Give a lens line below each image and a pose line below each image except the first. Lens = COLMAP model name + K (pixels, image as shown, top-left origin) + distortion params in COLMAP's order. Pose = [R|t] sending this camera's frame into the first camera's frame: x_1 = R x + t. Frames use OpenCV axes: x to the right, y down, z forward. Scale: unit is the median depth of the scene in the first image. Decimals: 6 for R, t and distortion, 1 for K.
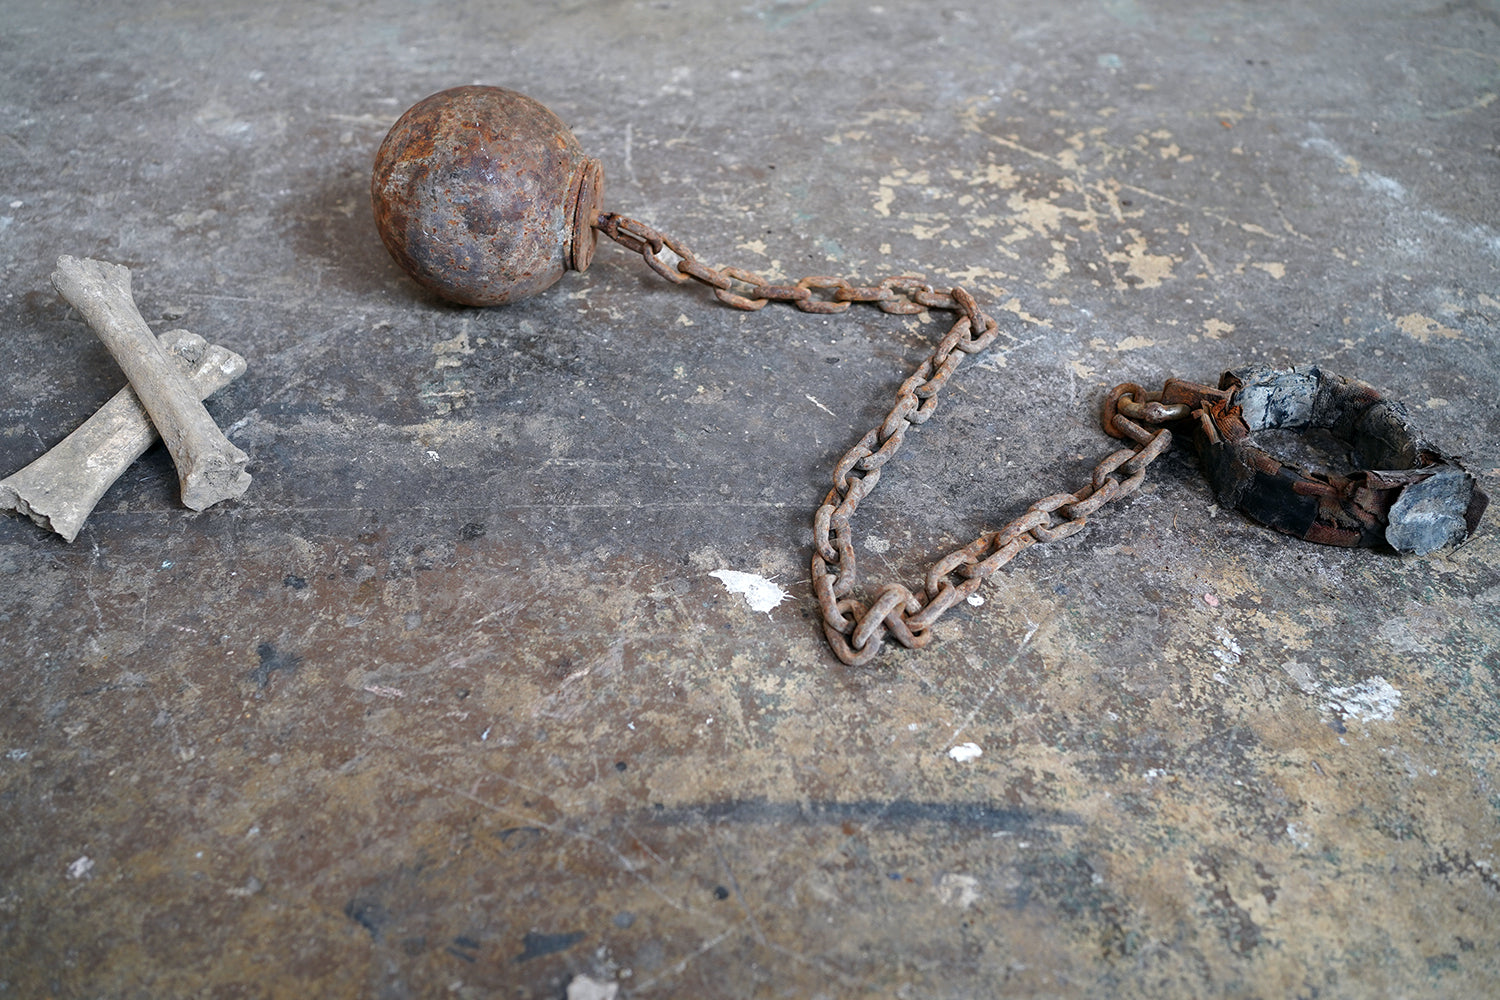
lens RADIAL K [[1518.2, 0, 749.3], [0, 1518.2, 500.4], [0, 0, 1]] dist [0.015116, 0.000000]
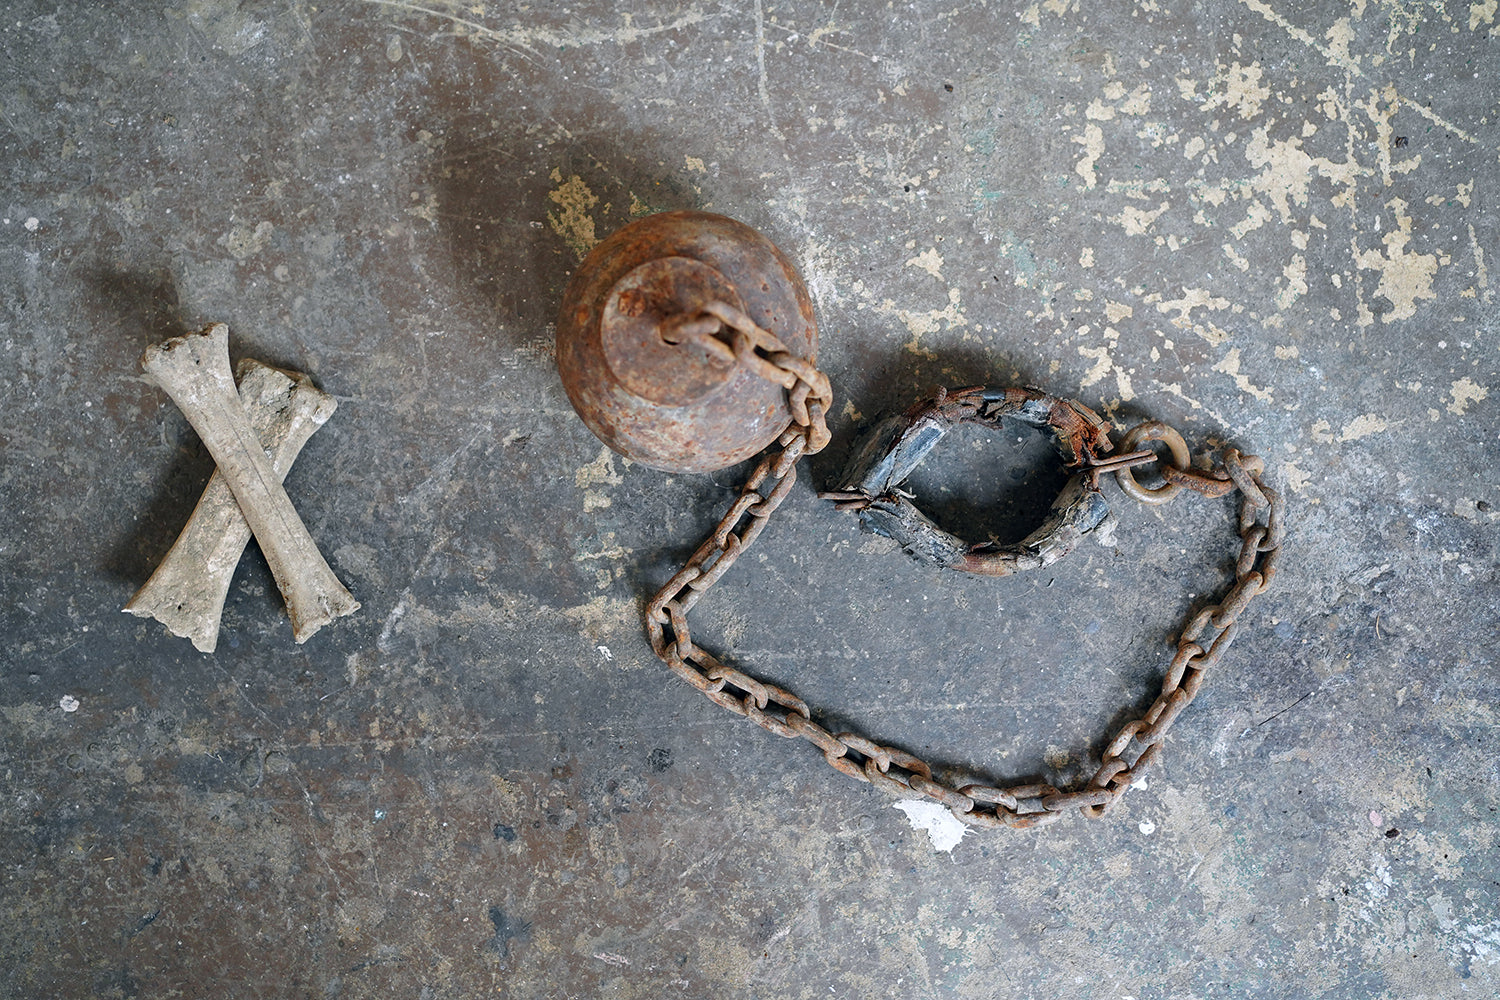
lens RADIAL K [[1518.2, 0, 743.6], [0, 1518.2, 504.8], [0, 0, 1]] dist [0.015116, 0.000000]
pose [[0.999337, -0.016488, -0.032459, -0.091763], [0.034566, 0.709609, 0.703748, -0.835029], [0.011429, -0.704403, 0.709708, 0.401629]]
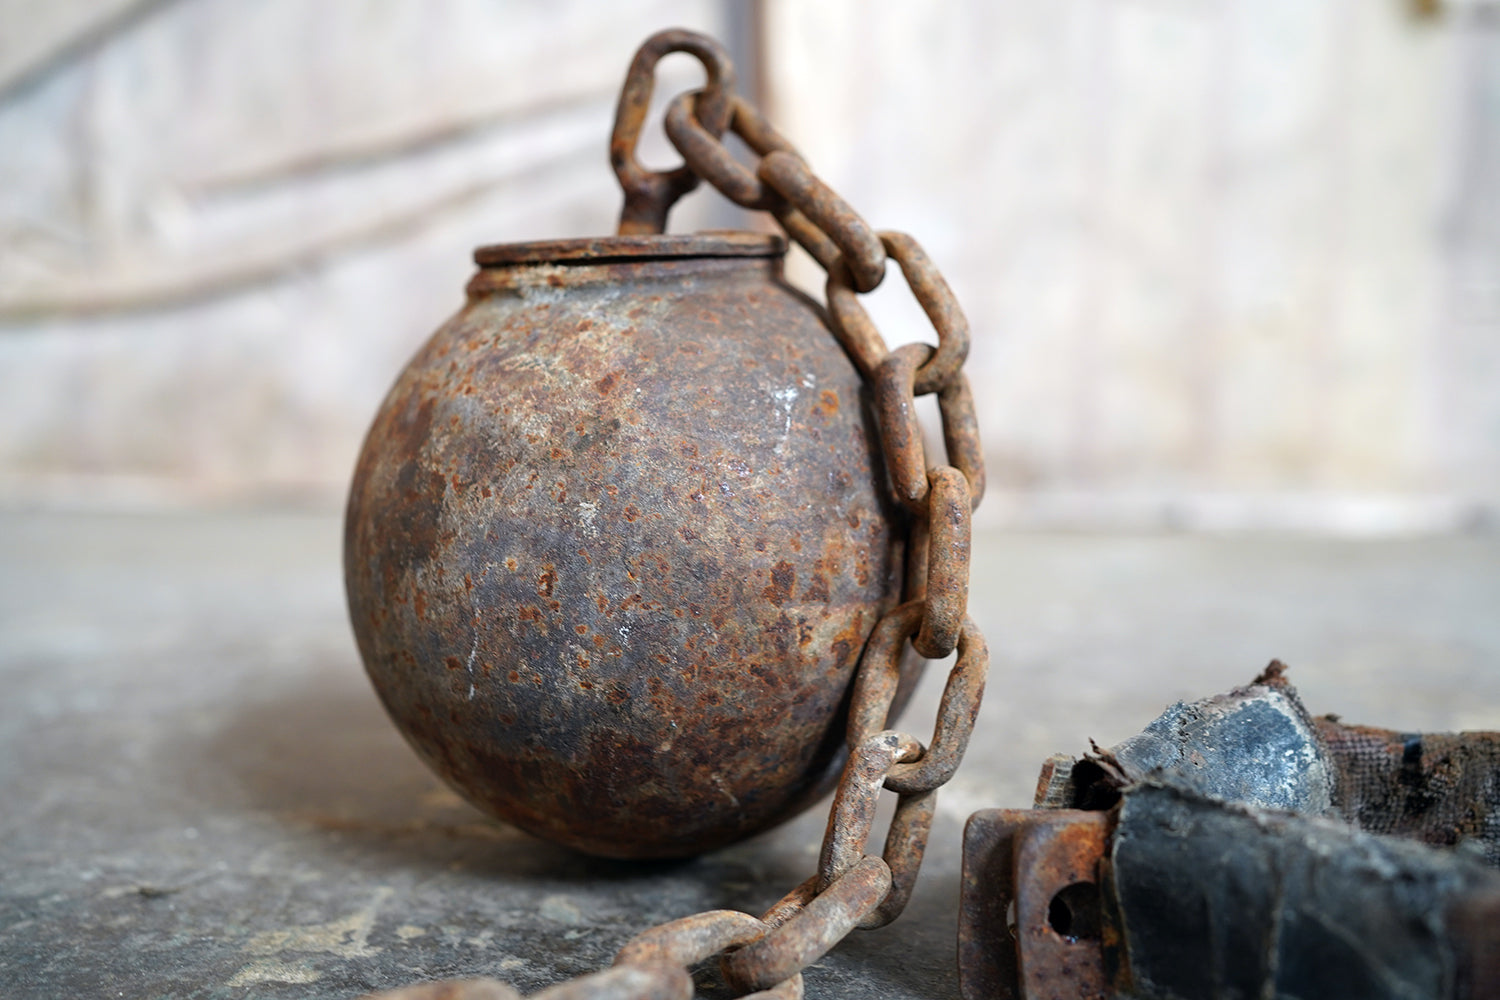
lens RADIAL K [[1518.2, 0, 758.2], [0, 1518.2, 492.9], [0, 0, 1]] dist [0.015116, 0.000000]
pose [[0.994565, -0.004446, -0.104022, -0.083244], [-0.060556, 0.788022, -0.612662, 0.014036], [0.084695, 0.615631, 0.783470, 0.818890]]
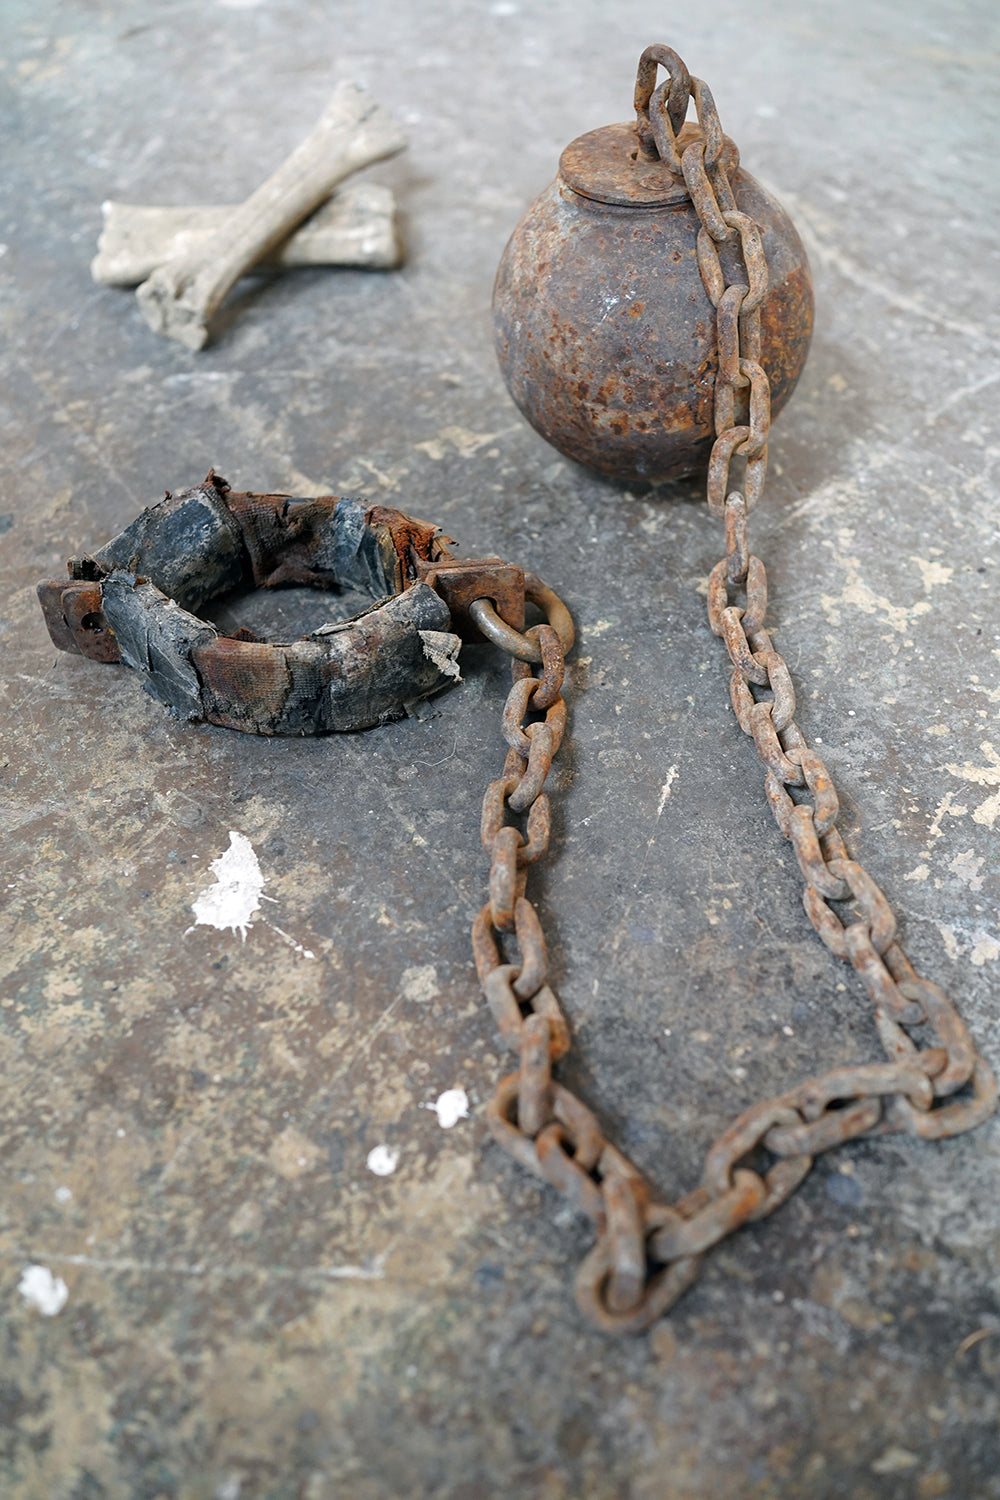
lens RADIAL K [[1518.2, 0, 507.3], [0, 1518.2, 749.0], [0, 0, 1]] dist [0.015116, 0.000000]
pose [[0.515302, 0.588656, -0.622855, 0.425480], [-0.569593, 0.778272, 0.264302, -0.222217], [0.640334, 0.218578, 0.736340, 0.579804]]
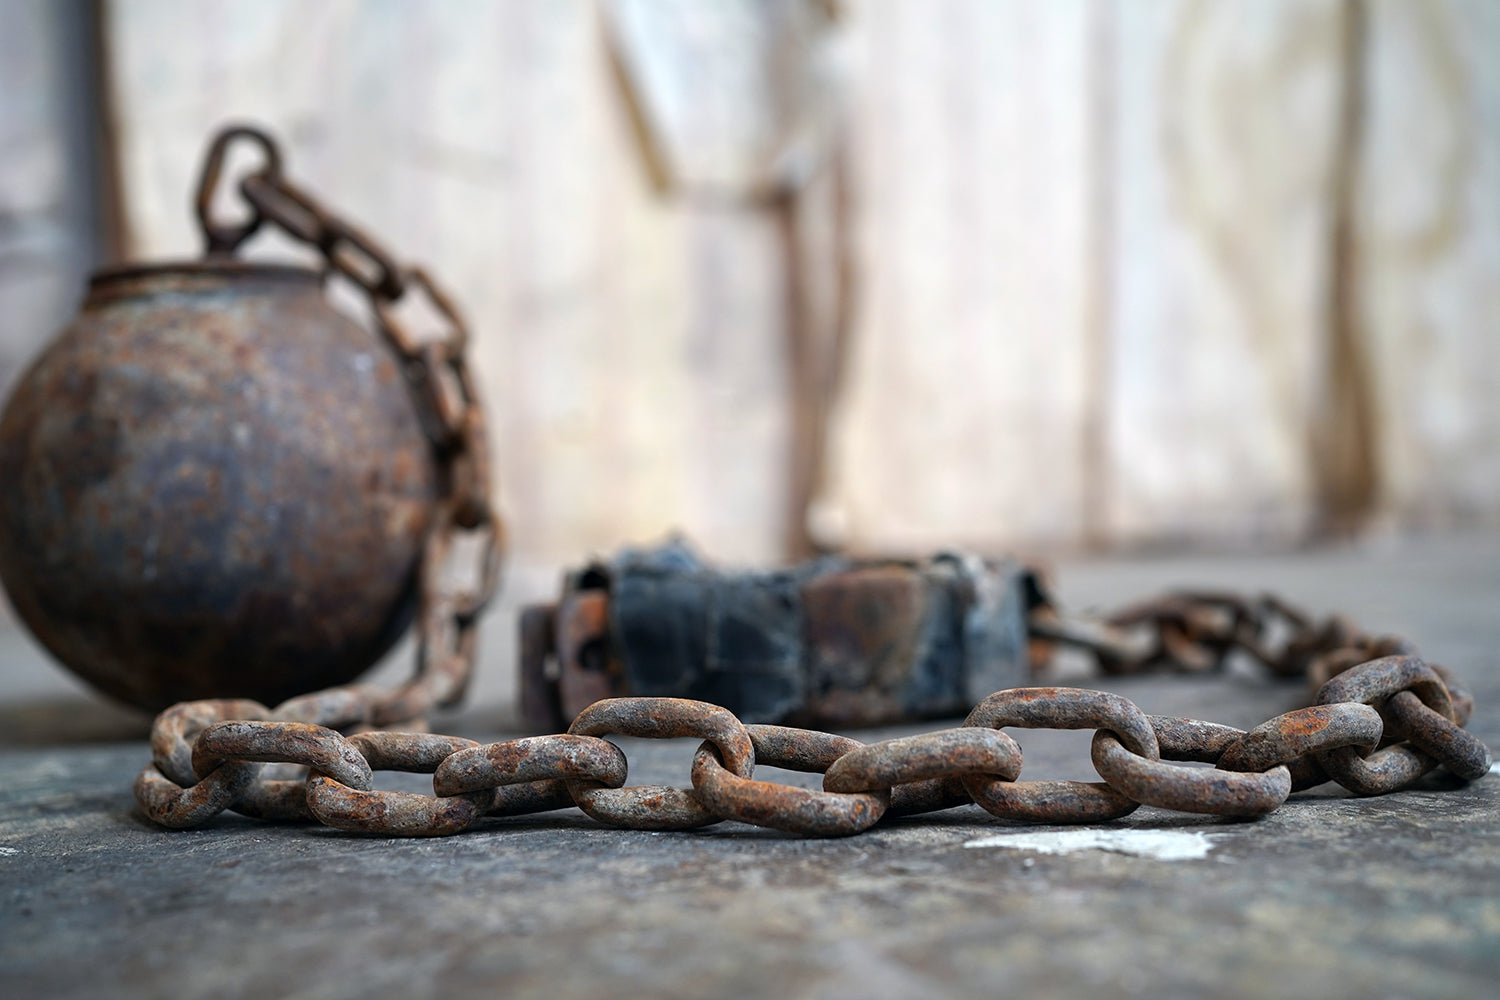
lens RADIAL K [[1518.2, 0, 754.9], [0, 1518.2, 501.6], [0, 0, 1]] dist [0.015116, 0.000000]
pose [[0.927209, -0.059470, 0.369792, -0.186254], [0.301723, 0.703574, -0.643387, 0.194447], [-0.221914, 0.708129, 0.670304, 0.733275]]
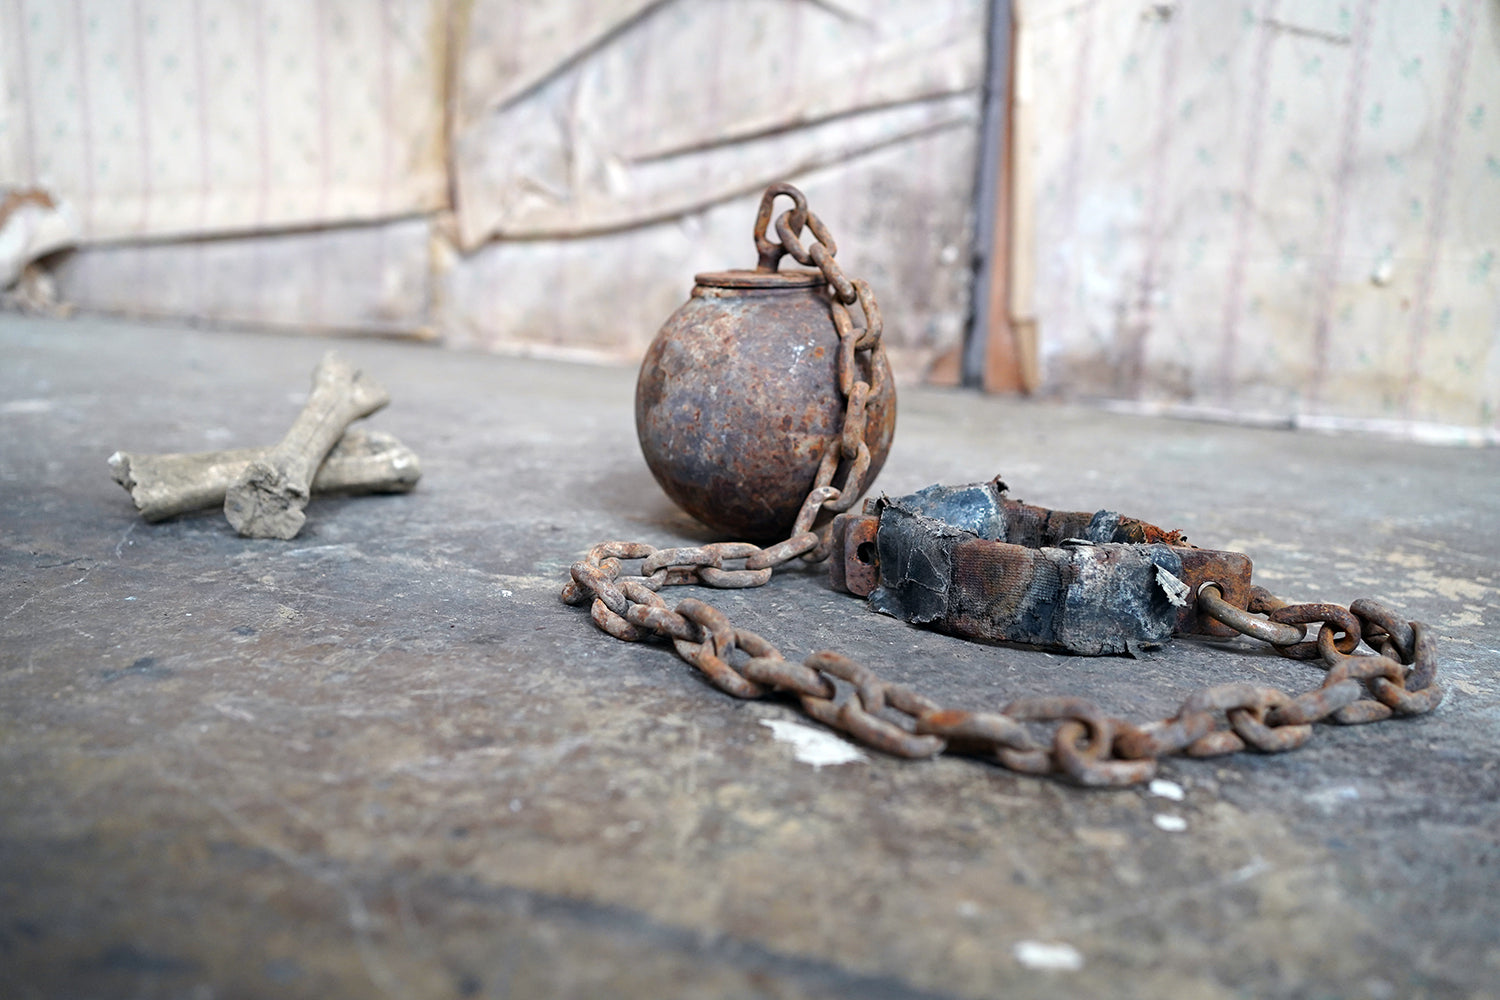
lens RADIAL K [[1518.2, 0, 746.4], [0, 1518.2, 486.1], [0, 0, 1]] dist [0.015116, 0.000000]
pose [[0.915760, 0.092585, -0.390911, 0.212338], [-0.293736, 0.818132, -0.494348, 0.288757], [0.274047, 0.567529, 0.776408, 0.435074]]
